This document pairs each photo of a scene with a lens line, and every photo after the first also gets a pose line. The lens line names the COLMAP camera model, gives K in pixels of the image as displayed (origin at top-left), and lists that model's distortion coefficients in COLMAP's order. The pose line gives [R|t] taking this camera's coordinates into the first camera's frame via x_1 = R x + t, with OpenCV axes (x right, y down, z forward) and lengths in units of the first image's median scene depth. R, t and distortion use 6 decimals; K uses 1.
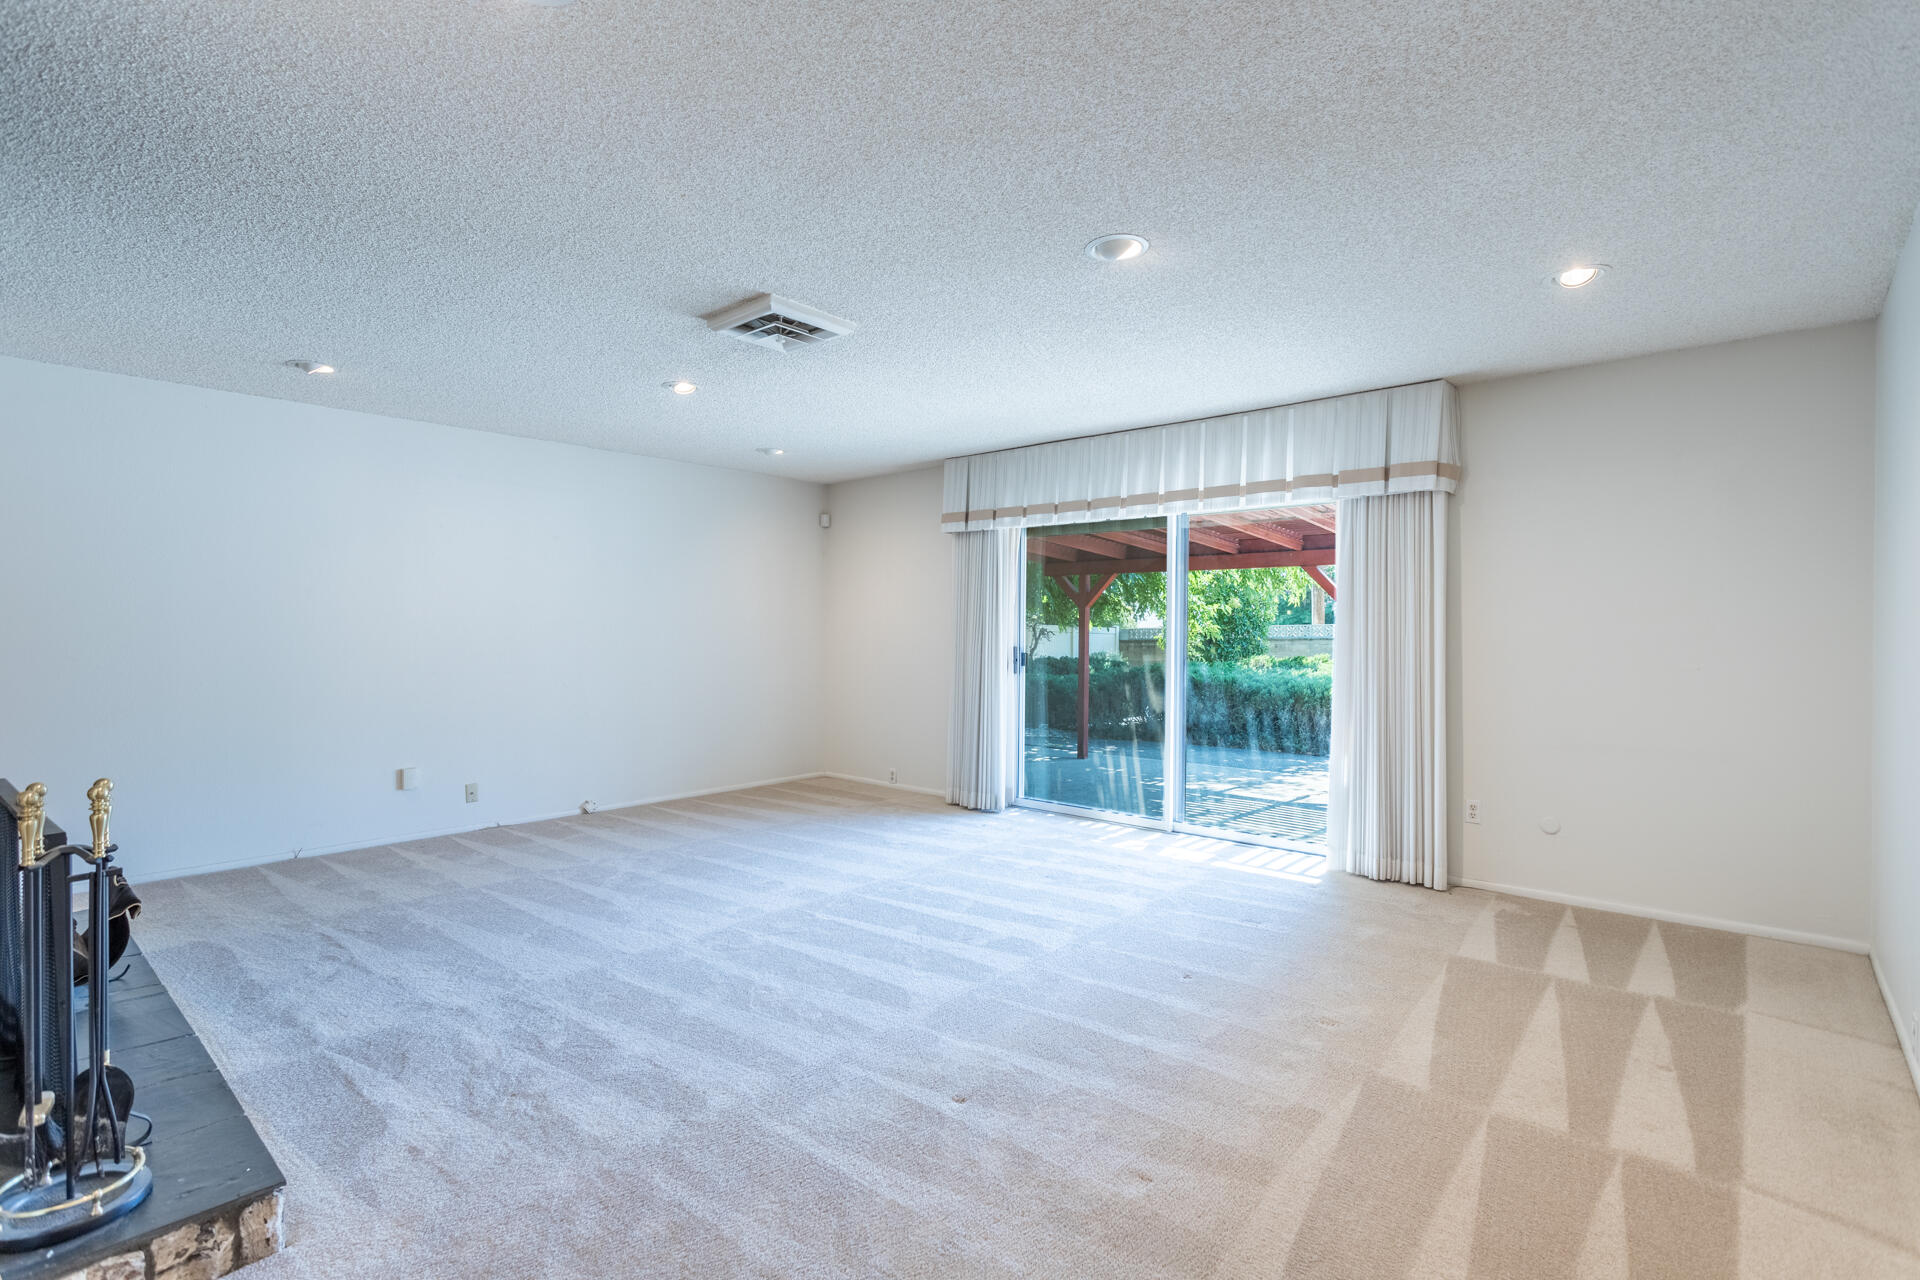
lens RADIAL K [[941.1, 0, 960.0], [0, 941.1, 640.0], [0, 0, 1]] dist [0.029187, 0.000332]
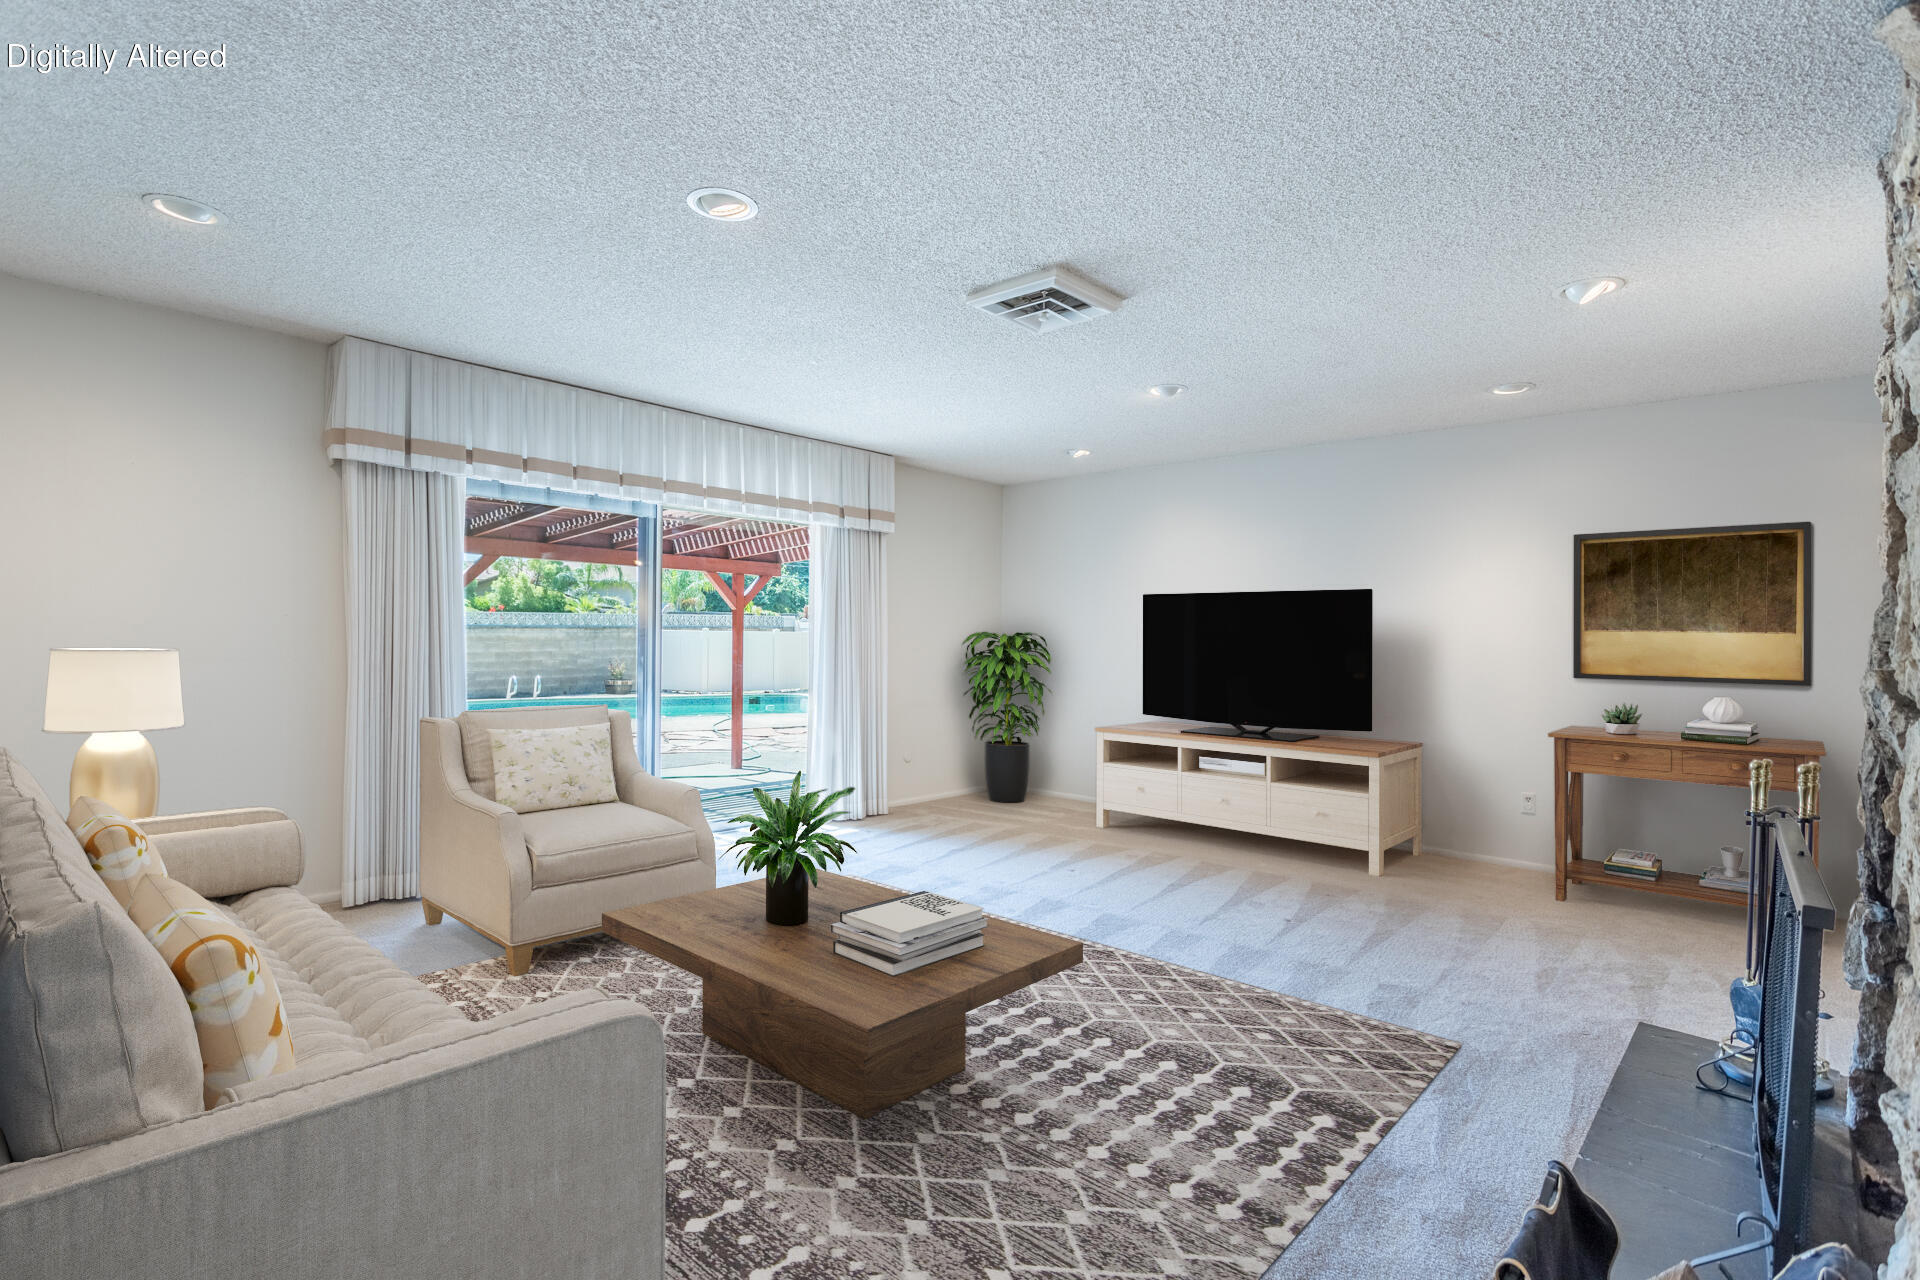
lens RADIAL K [[941.1, 0, 960.0], [0, 941.1, 640.0], [0, 0, 1]] dist [0.029187, 0.000332]
pose [[0.035936, -0.010892, 0.999295, -0.756695], [-0.020929, 0.999713, 0.011650, -0.017096], [-0.999135, -0.021333, 0.035697, 0.724715]]
